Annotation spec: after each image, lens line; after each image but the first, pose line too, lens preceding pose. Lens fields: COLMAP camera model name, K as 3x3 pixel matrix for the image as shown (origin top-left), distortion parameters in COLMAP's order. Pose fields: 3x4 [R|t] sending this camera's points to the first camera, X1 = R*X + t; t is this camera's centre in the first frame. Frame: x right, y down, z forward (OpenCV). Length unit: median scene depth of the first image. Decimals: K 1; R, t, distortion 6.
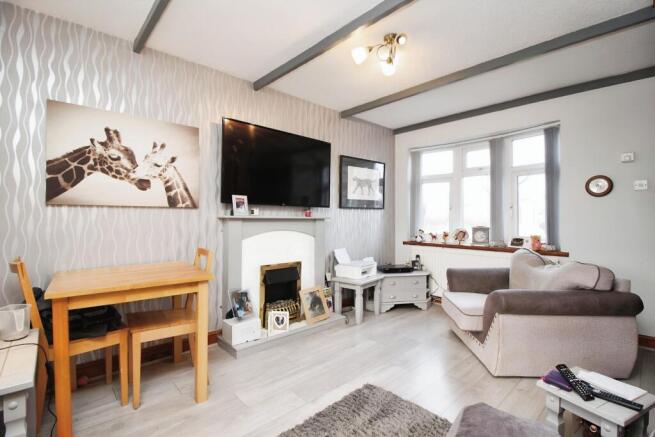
lens RADIAL K [[302.5, 0, 331.2], [0, 302.5, 211.2], [0, 0, 1]] dist [-0.001441, -0.000544]
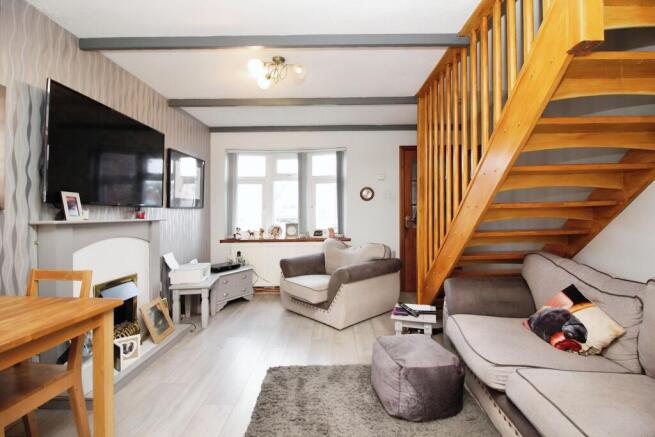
lens RADIAL K [[302.5, 0, 331.2], [0, 302.5, 211.2], [0, 0, 1]] dist [-0.001441, -0.000544]
pose [[0.695869, -0.009681, 0.718103, -0.303504], [0.000022, 0.999909, 0.013459, -0.013309], [-0.718169, -0.009350, 0.695806, 0.039034]]
